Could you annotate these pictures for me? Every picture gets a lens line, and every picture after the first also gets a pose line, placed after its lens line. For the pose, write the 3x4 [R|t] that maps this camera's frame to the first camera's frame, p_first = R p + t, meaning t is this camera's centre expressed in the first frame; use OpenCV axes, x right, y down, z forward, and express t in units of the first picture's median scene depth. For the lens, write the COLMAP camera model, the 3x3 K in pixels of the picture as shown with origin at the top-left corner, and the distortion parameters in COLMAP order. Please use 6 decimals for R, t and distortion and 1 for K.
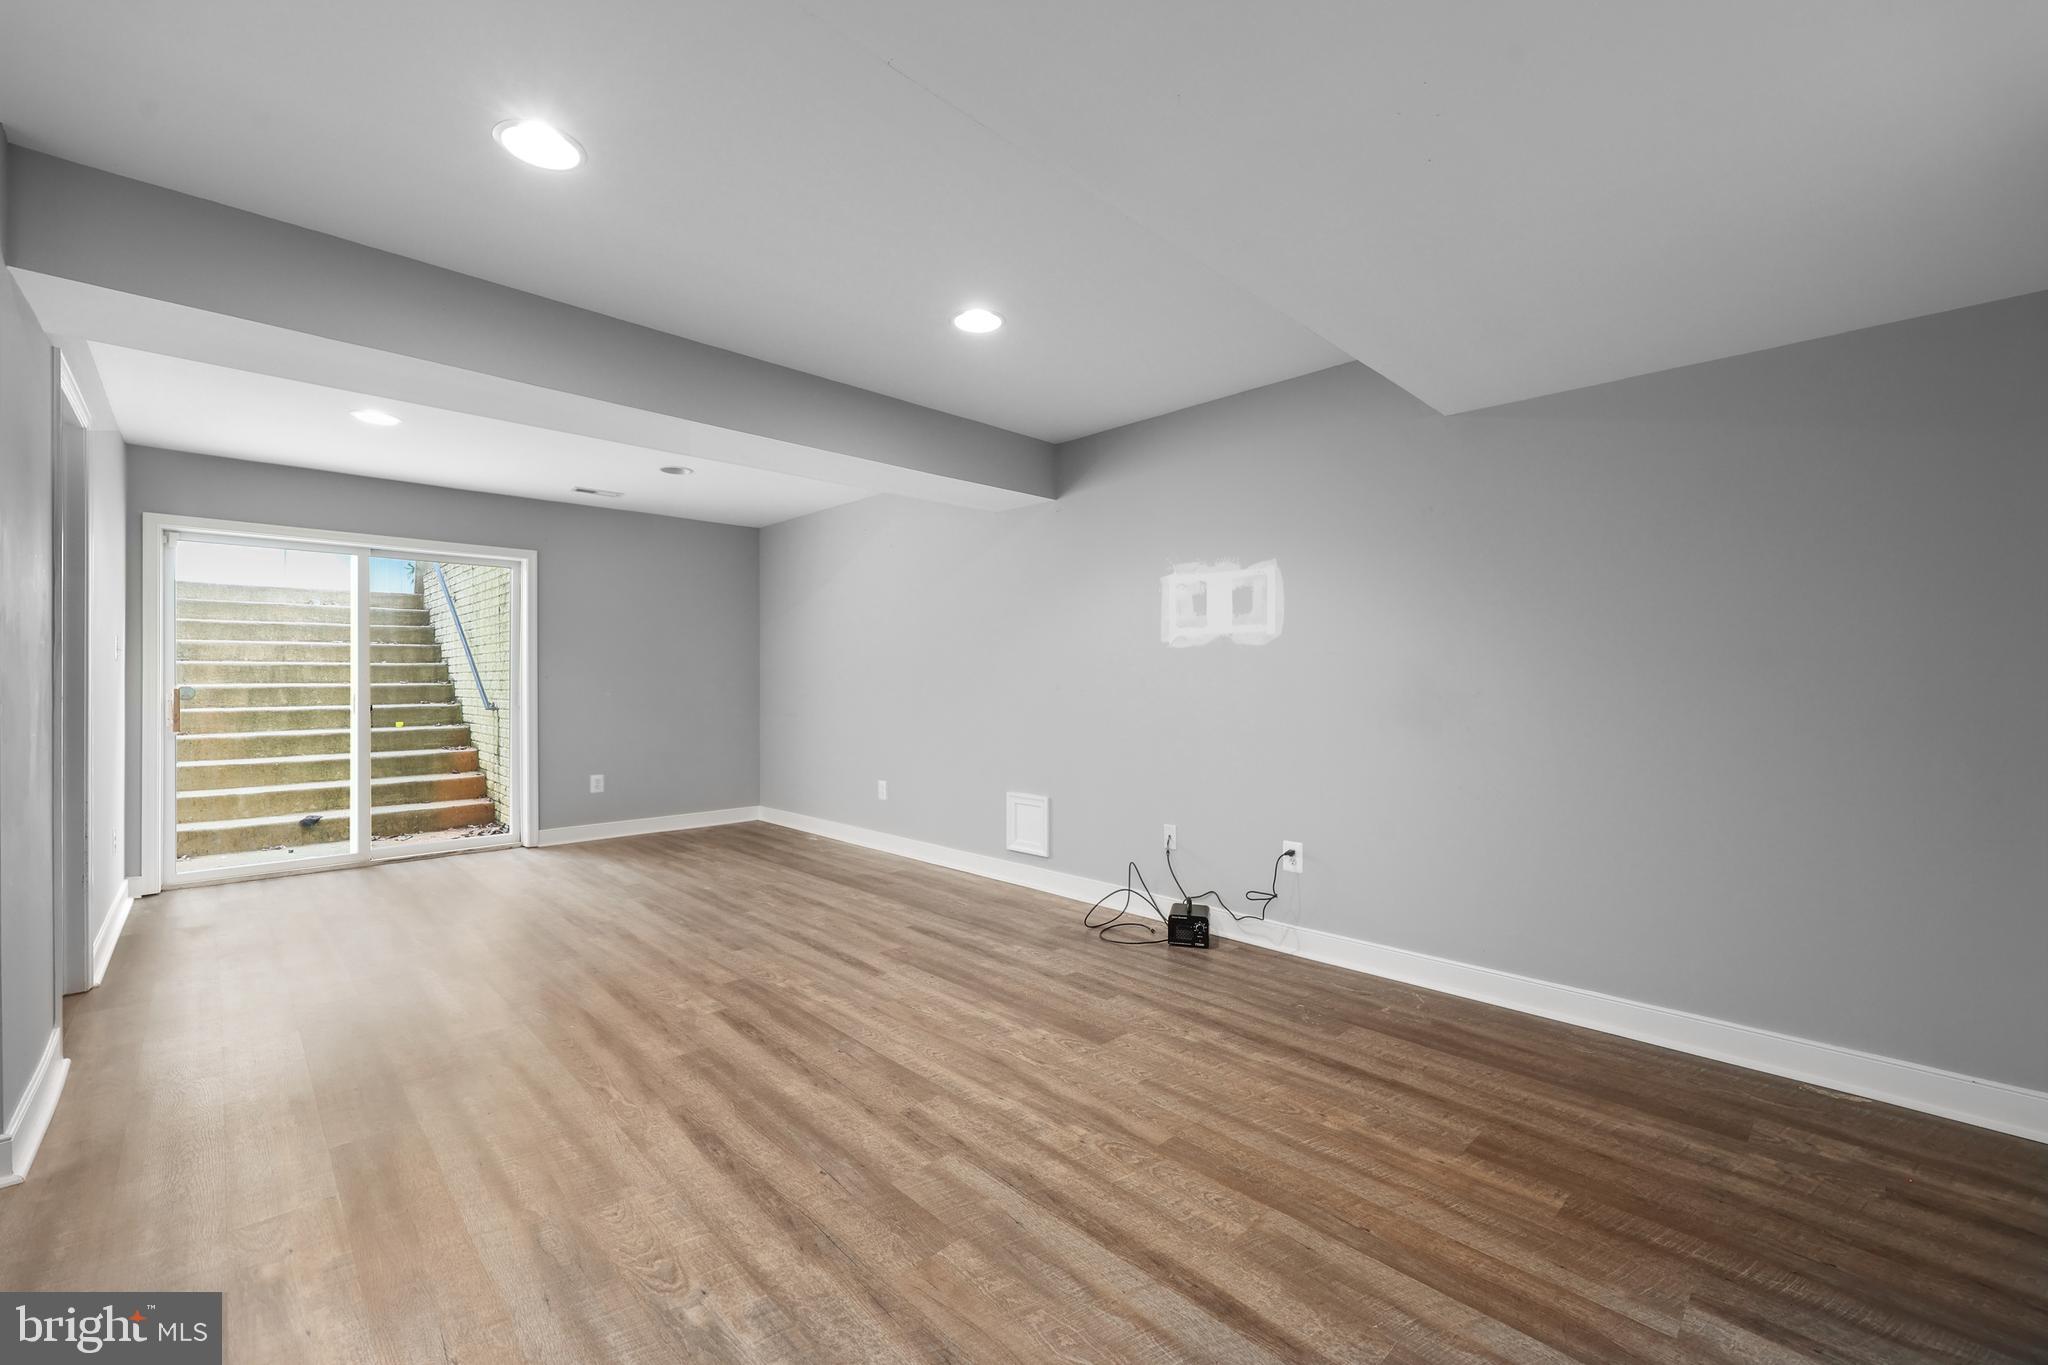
lens RADIAL K [[843.7, 0, 1022.5], [0, 843.7, 682.0], [0, 0, 1]] dist [0.002283, 0.001519]
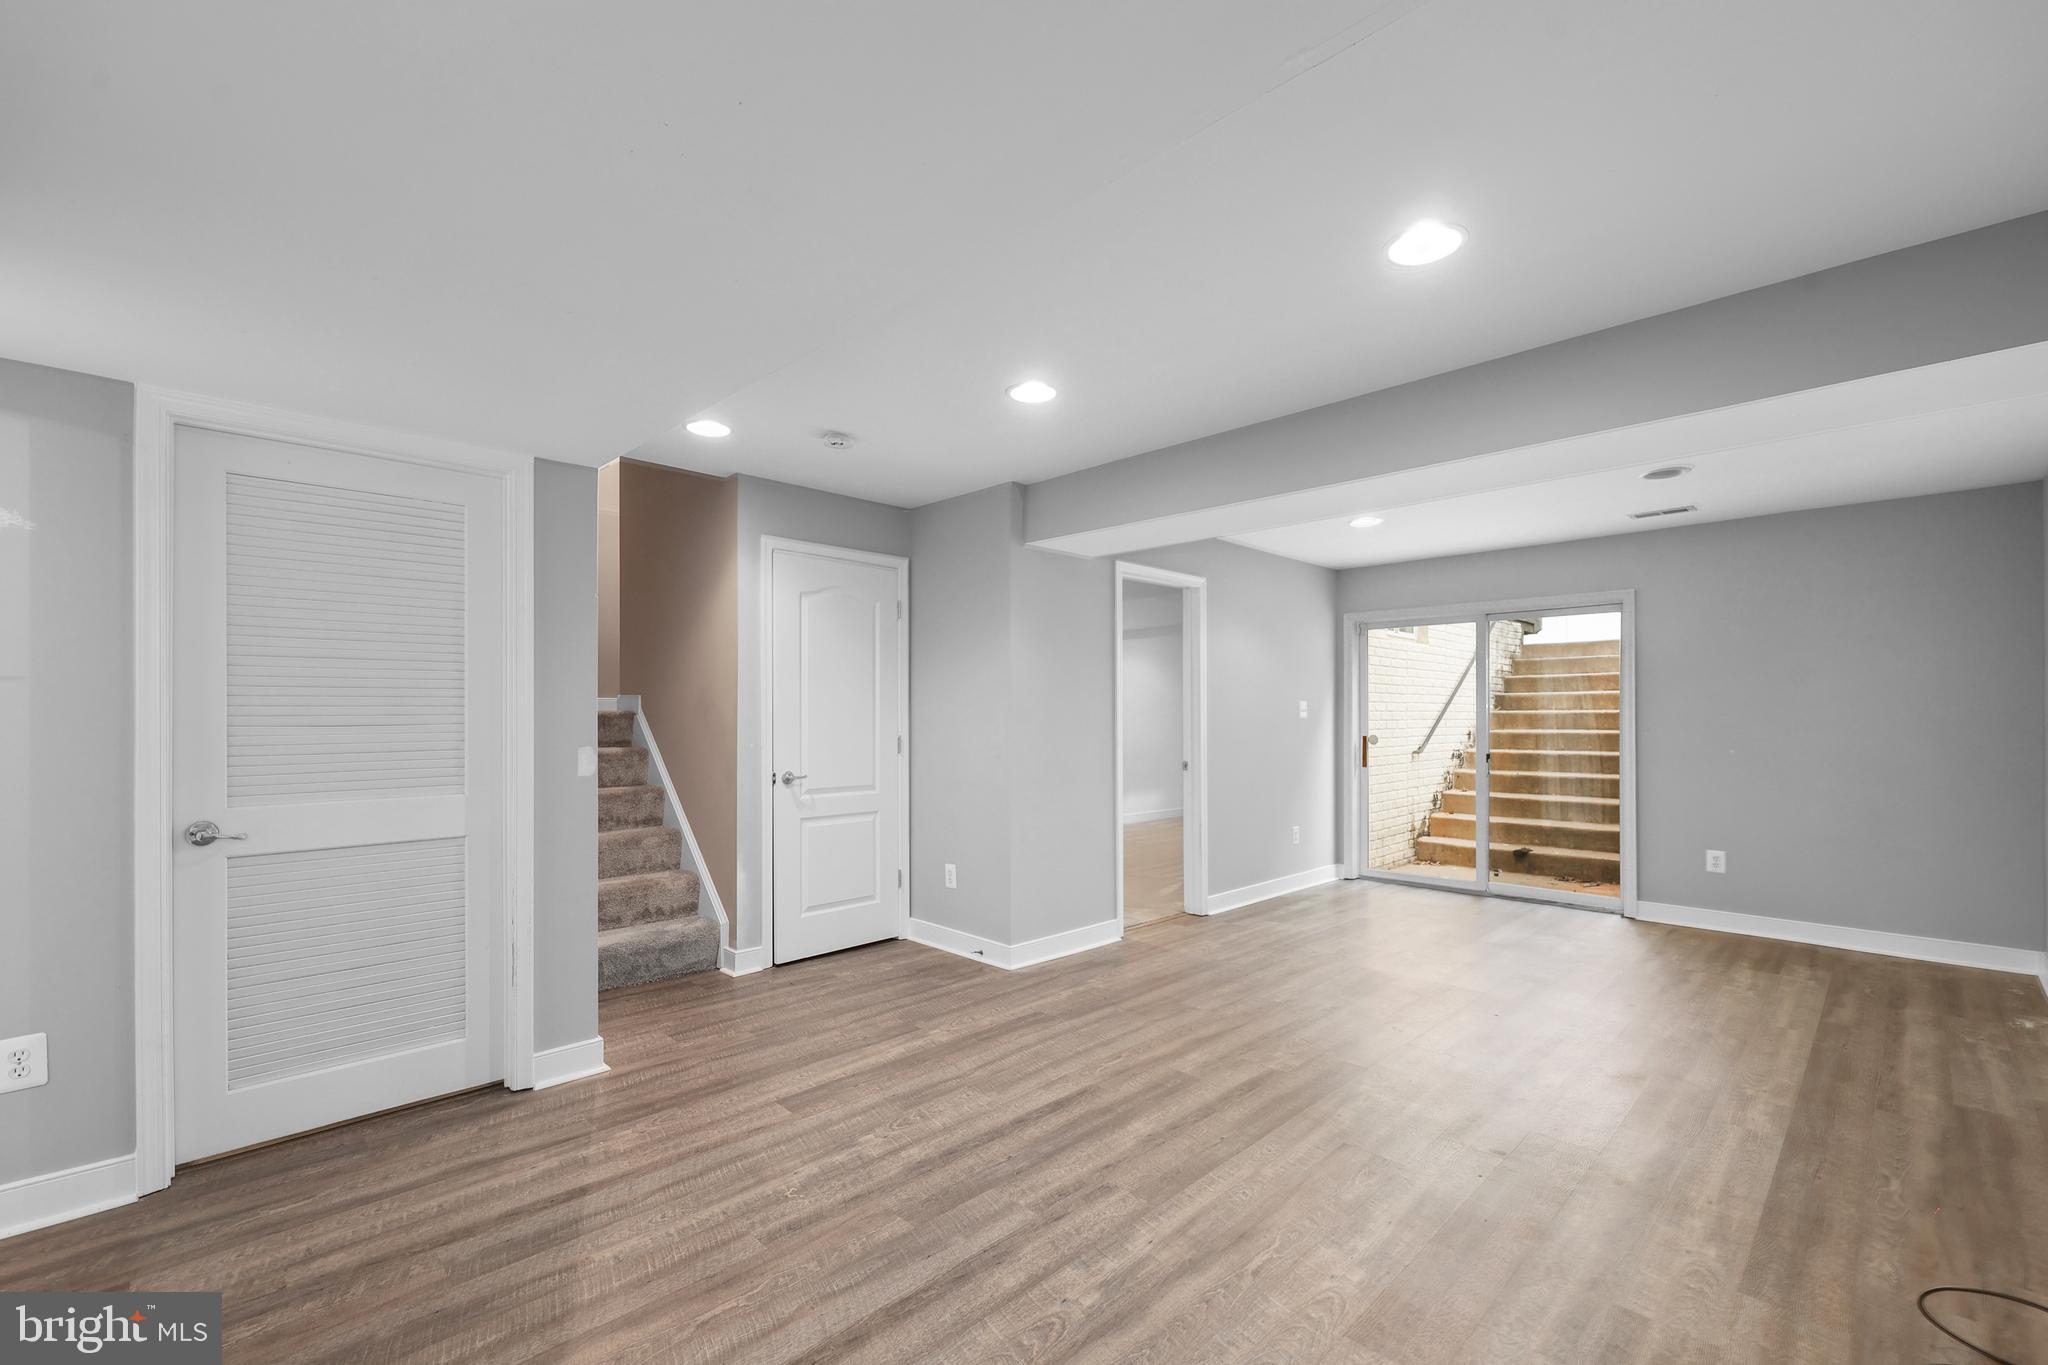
lens RADIAL K [[843.7, 0, 996.0], [0, 843.7, 715.1], [0, 0, 1]] dist [0.002283, 0.001519]
pose [[0.000556, -0.001860, -0.999998, 0.886532], [-0.000776, 0.999998, -0.001860, -0.053134], [1.000000, 0.000777, 0.000555, 0.874831]]
